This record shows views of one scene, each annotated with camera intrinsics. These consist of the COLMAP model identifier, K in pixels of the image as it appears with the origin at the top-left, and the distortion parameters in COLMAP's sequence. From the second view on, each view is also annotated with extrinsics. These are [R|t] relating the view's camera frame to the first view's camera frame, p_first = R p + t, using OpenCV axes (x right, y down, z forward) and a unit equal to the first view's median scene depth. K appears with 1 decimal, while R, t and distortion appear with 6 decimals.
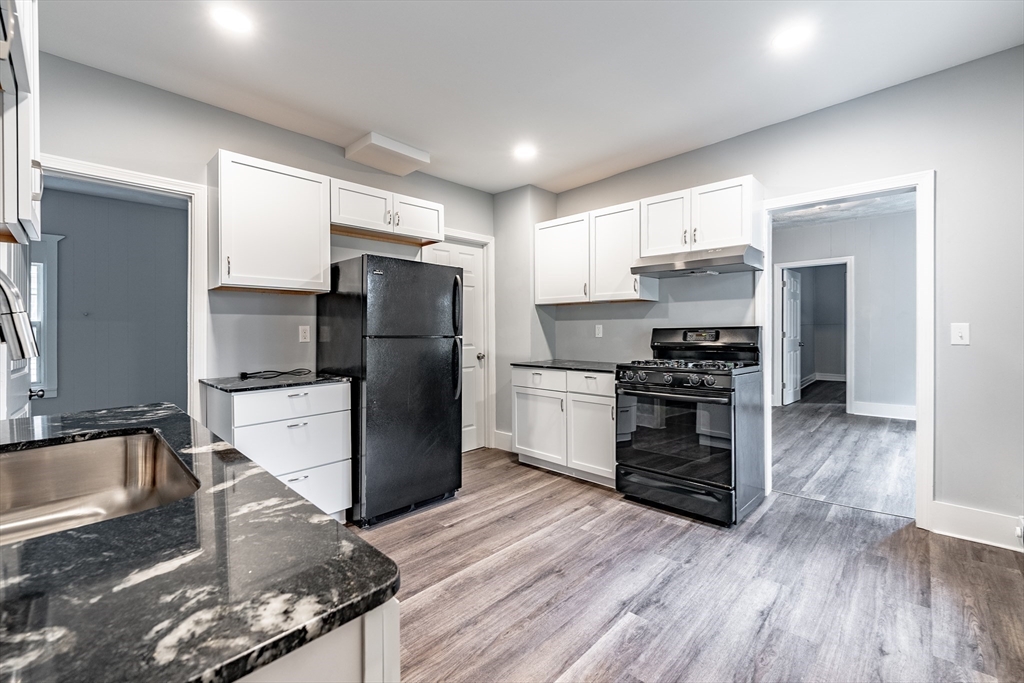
lens RADIAL K [[421.8, 0, 513.3], [0, 421.8, 339.1], [0, 0, 1]] dist [0.000601, -0.000312]
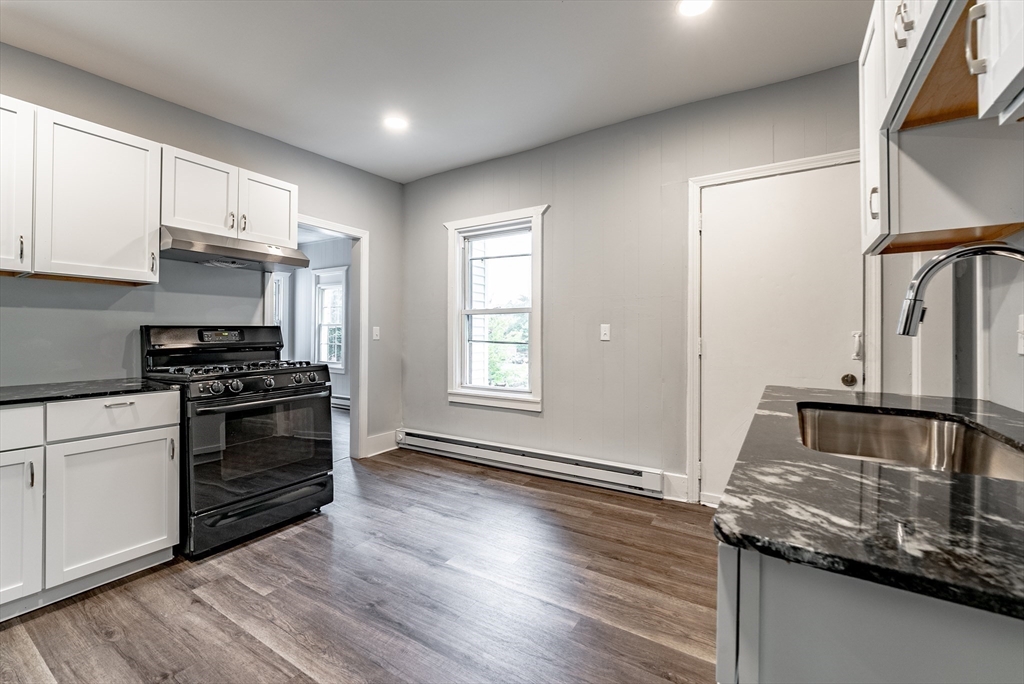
lens RADIAL K [[421.8, 0, 513.3], [0, 421.8, 339.6], [0, 0, 1]] dist [0.000601, -0.000312]
pose [[-0.184101, -0.005776, 0.982890, -0.580226], [0.023372, 0.999674, 0.010252, 0.006736], [-0.982629, 0.024860, -0.183906, 0.635941]]
